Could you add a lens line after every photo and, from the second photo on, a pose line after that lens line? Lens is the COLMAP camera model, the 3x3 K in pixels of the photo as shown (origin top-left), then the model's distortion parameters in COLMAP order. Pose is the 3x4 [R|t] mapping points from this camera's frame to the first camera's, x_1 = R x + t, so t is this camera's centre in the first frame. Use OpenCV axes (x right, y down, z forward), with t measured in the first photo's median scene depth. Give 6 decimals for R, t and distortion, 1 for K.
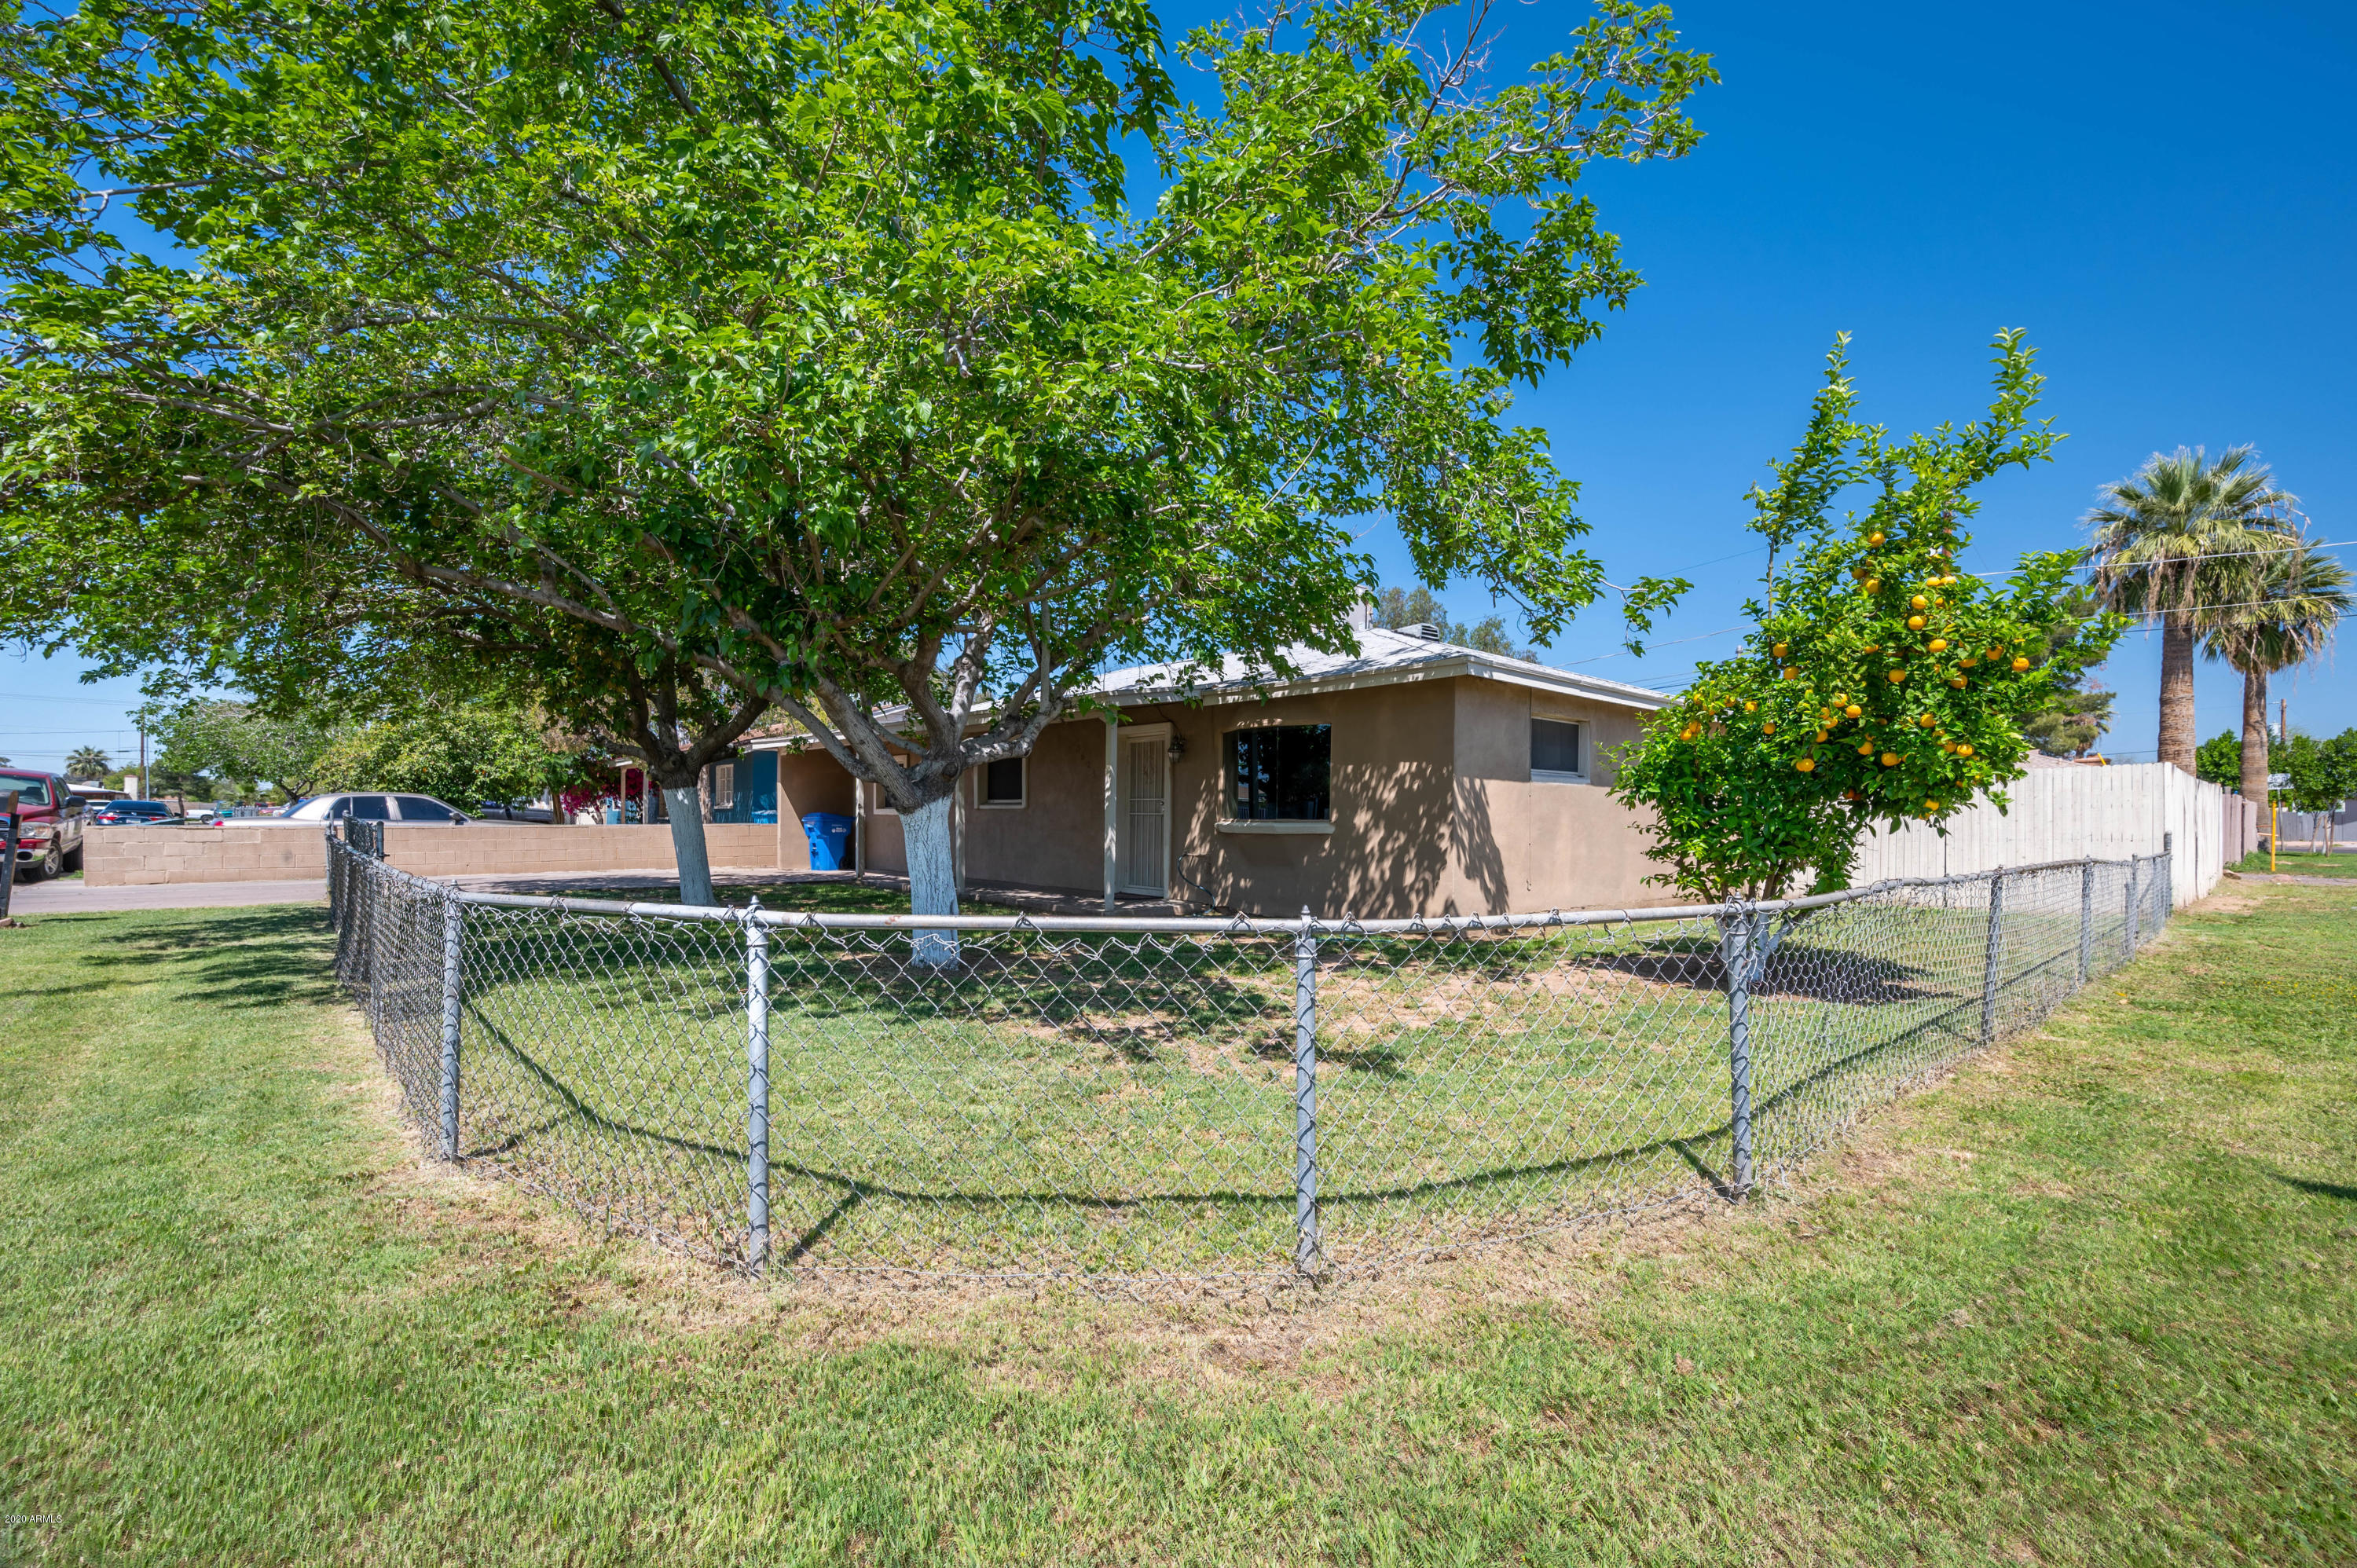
lens RADIAL K [[939.5, 0, 1178.5], [0, 939.5, 784.0], [0, 0, 1]] dist [0.000704, 0.000068]
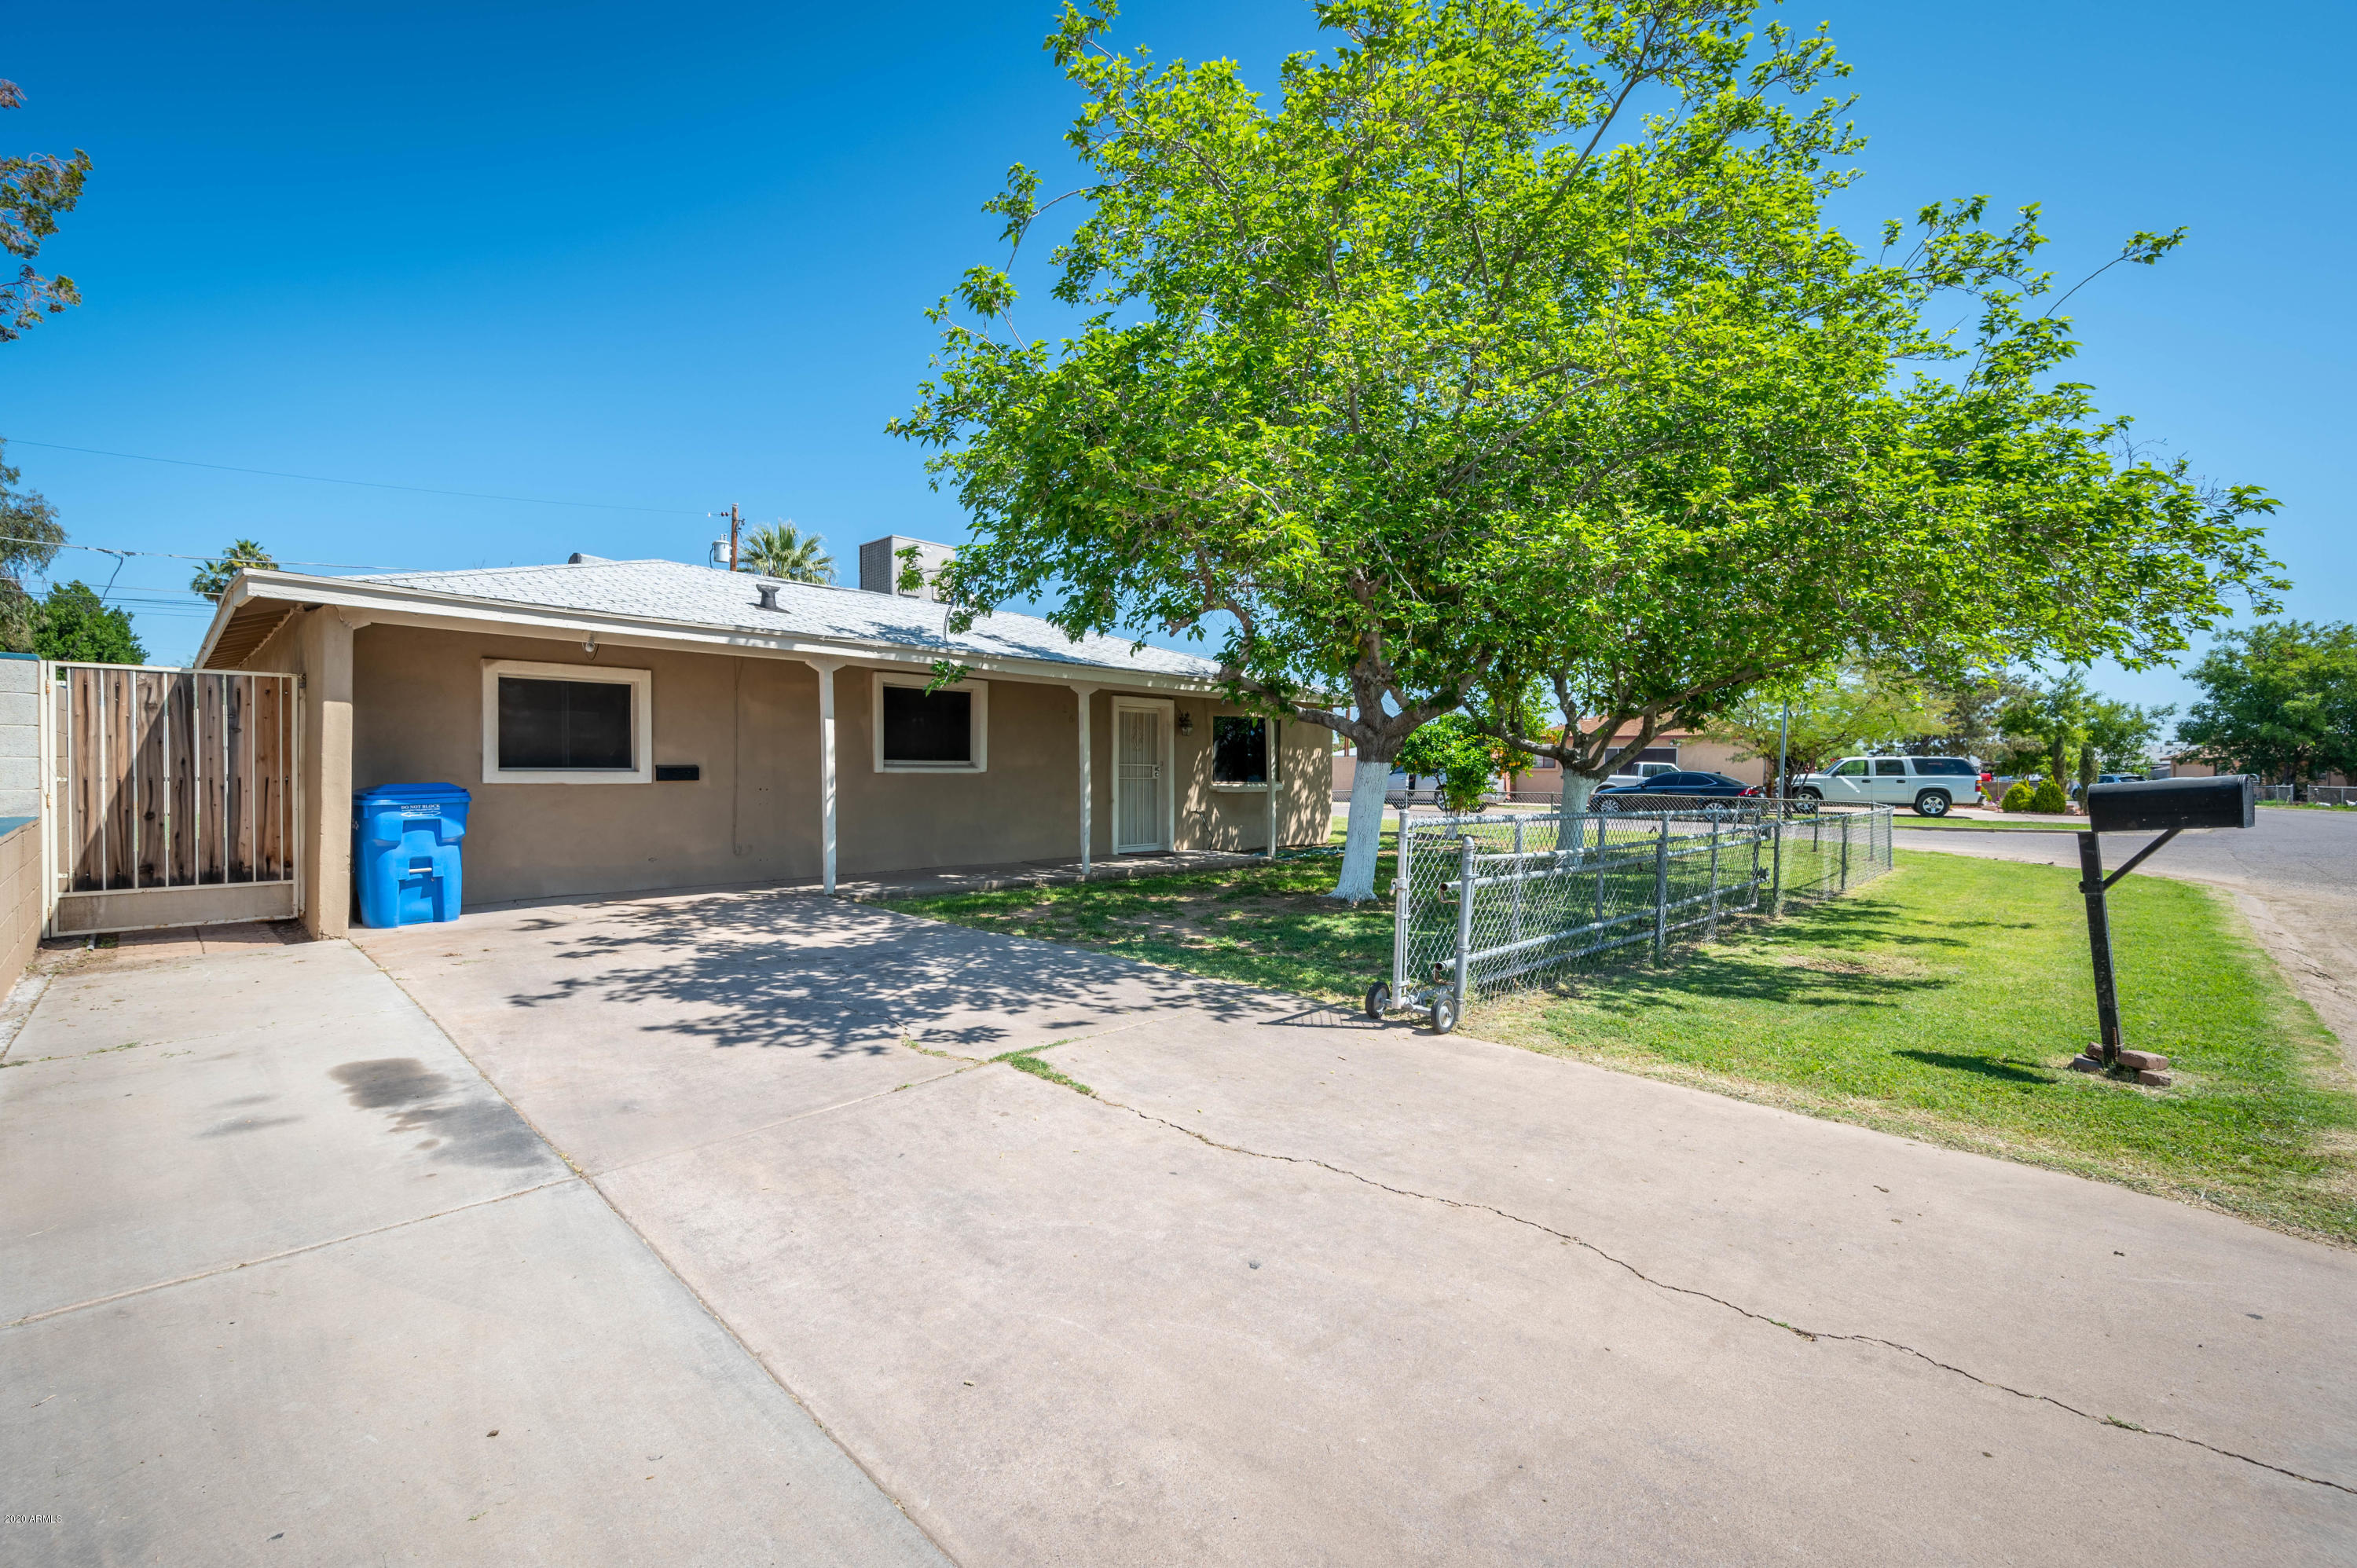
lens RADIAL K [[998.6, 0, 1178.5], [0, 998.6, 784.0], [0, 0, 1]] dist [-0.000639, -0.000090]
pose [[-0.085775, -0.020928, 0.996095, -1.500449], [-0.050696, 0.998576, 0.016615, 0.019811], [-0.995024, -0.049073, -0.086714, 1.365372]]
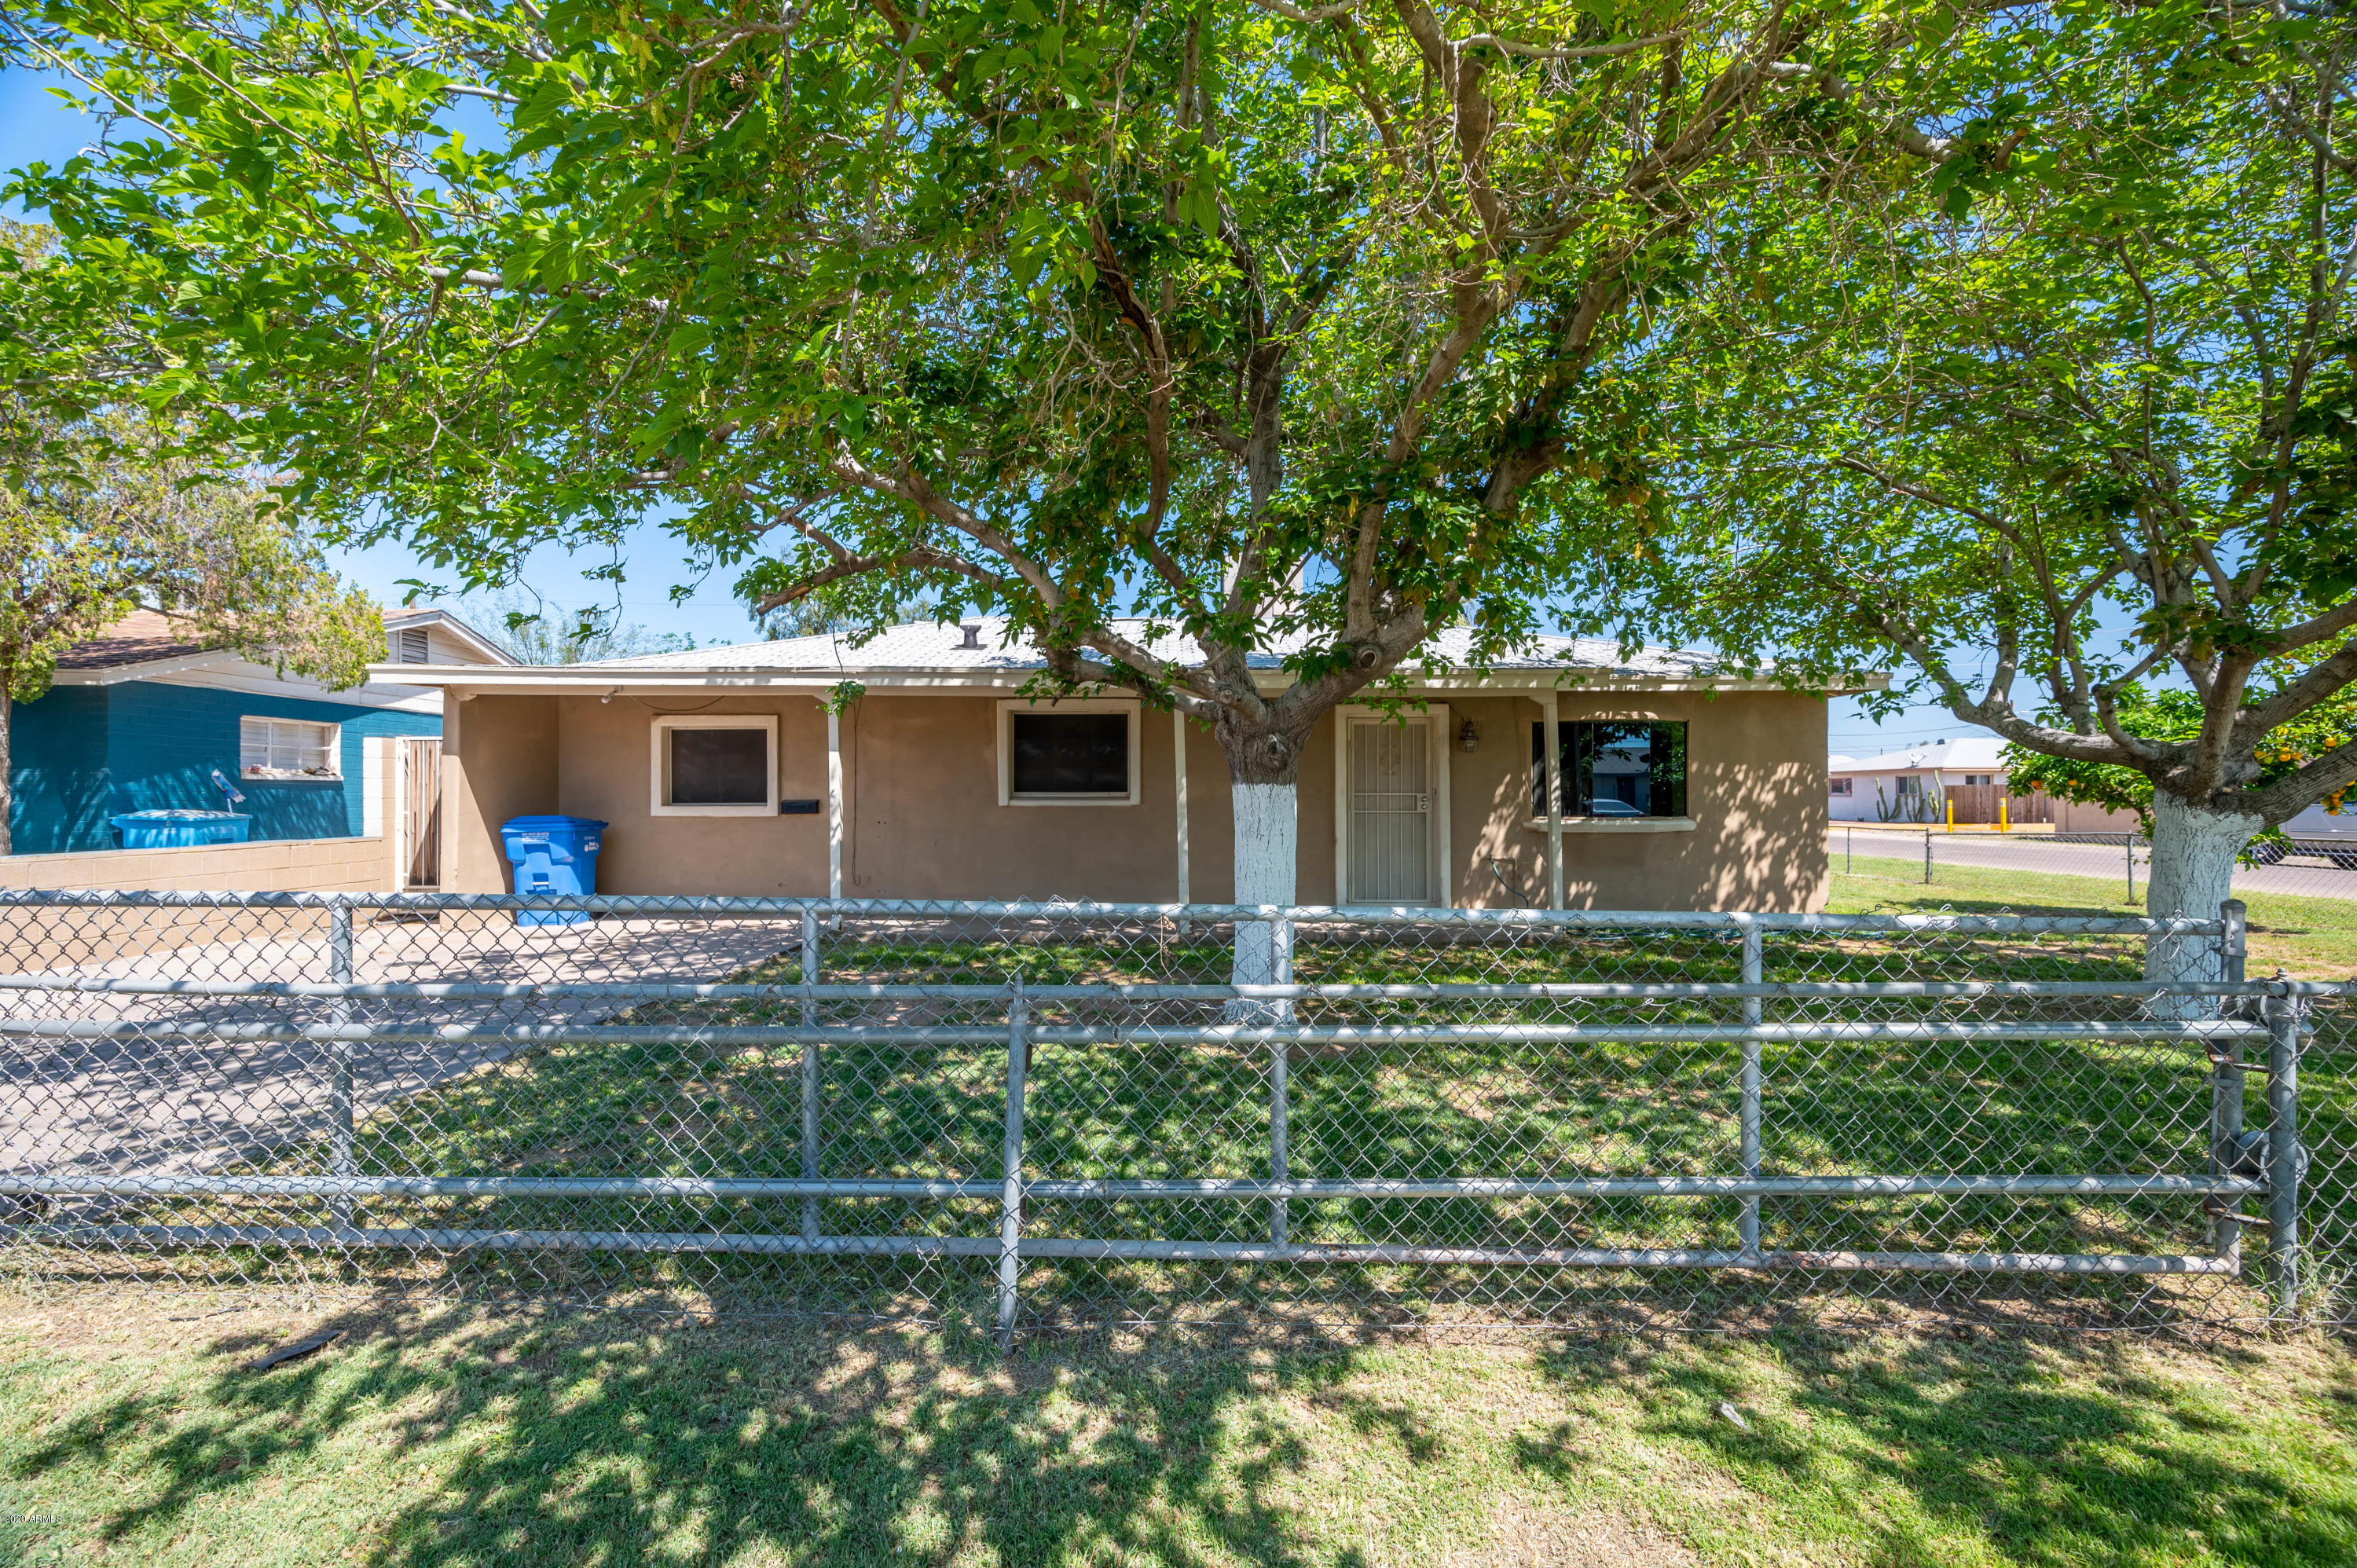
lens RADIAL K [[939.5, 0, 1178.5], [0, 939.5, 784.0], [0, 0, 1]] dist [0.000704, 0.000068]
pose [[0.659366, 0.005555, 0.751802, -0.969772], [-0.026403, 0.999527, 0.015771, -0.001240], [-0.751359, -0.030249, 0.659200, 0.793880]]
